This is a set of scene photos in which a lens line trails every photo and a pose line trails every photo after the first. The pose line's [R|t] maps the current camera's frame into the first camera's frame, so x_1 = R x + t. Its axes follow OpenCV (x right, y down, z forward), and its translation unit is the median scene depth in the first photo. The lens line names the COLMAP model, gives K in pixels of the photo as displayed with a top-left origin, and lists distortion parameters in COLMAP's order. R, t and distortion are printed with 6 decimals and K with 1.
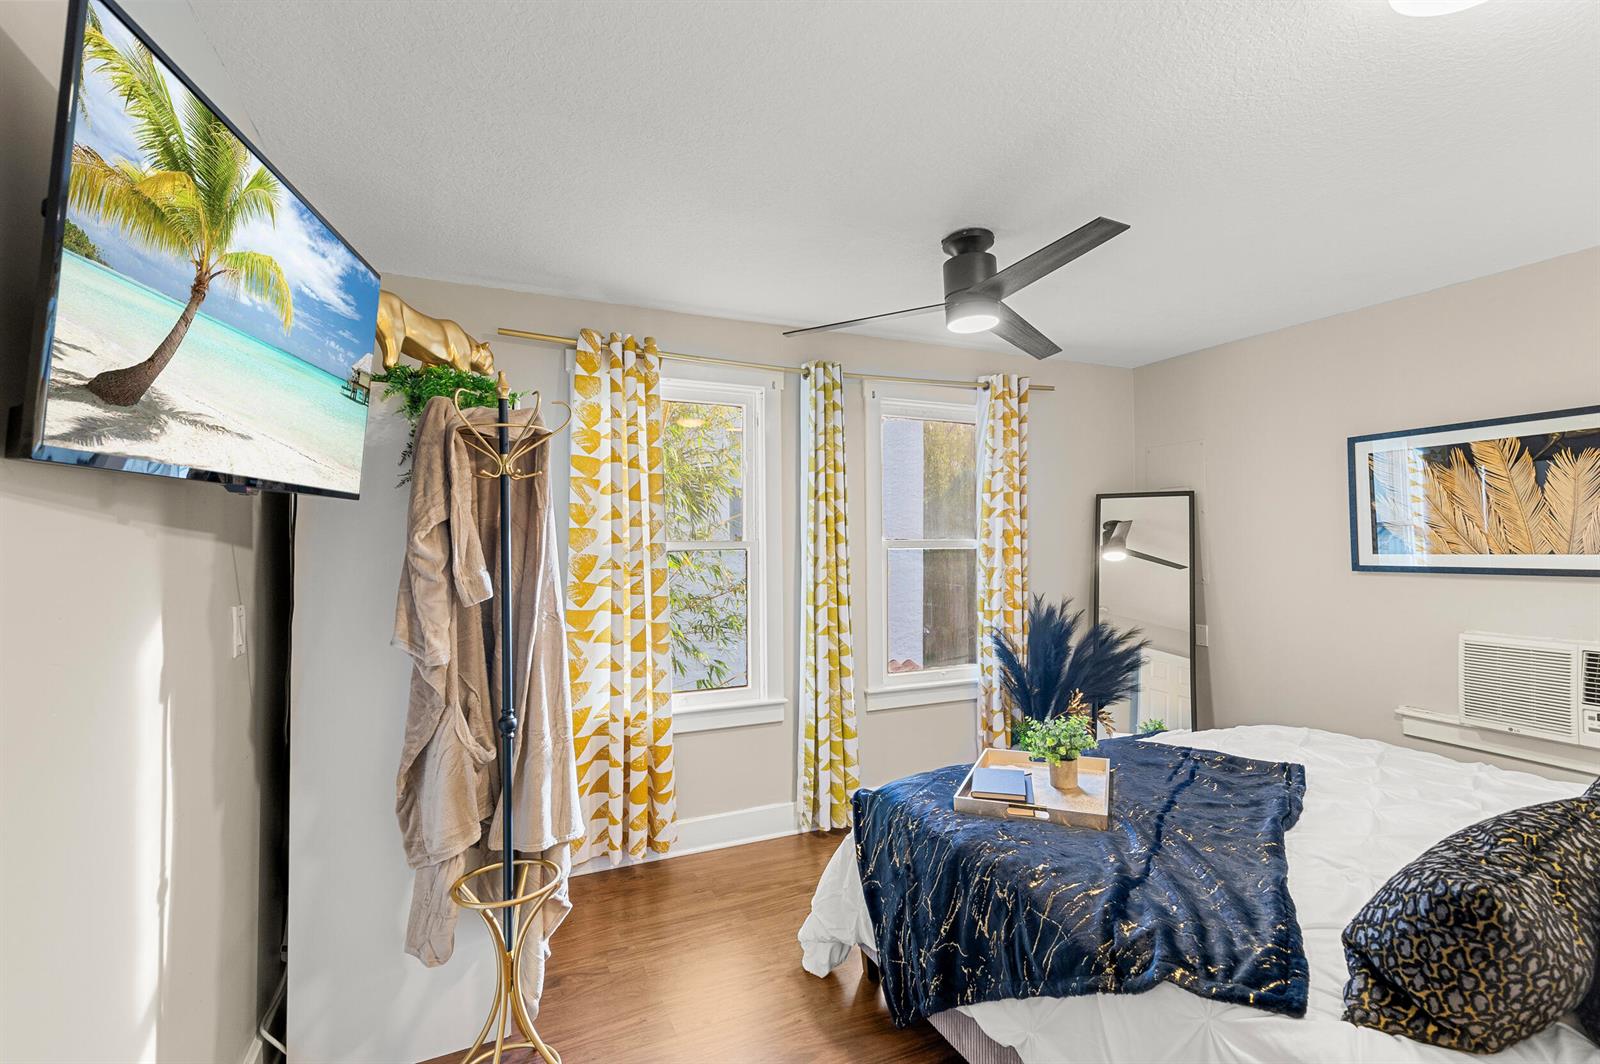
lens RADIAL K [[718.7, 0, 800.0], [0, 718.7, 532.0], [0, 0, 1]] dist [0.019955, -0.000329]
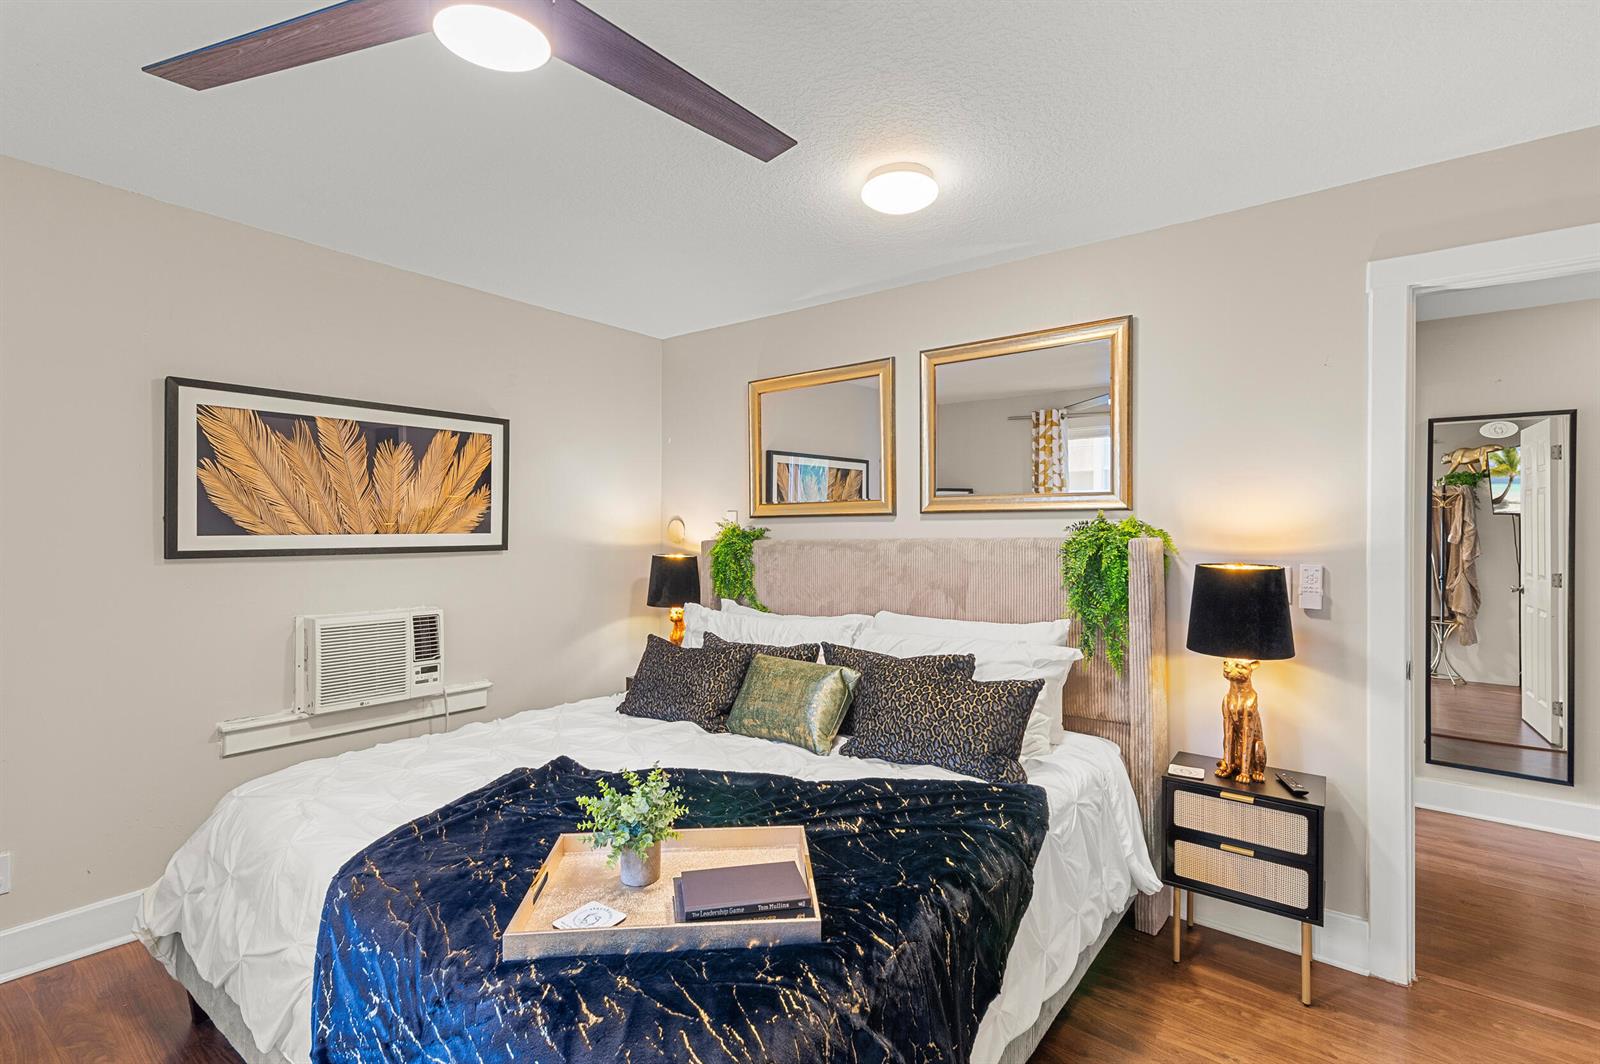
lens RADIAL K [[718.7, 0, 800.0], [0, 718.7, 532.0], [0, 0, 1]] dist [0.019955, -0.000329]
pose [[-0.445945, -0.001368, 0.895059, -0.203606], [-0.018198, 0.999806, -0.007538, 0.022298], [-0.894875, -0.019650, -0.445884, 0.851036]]
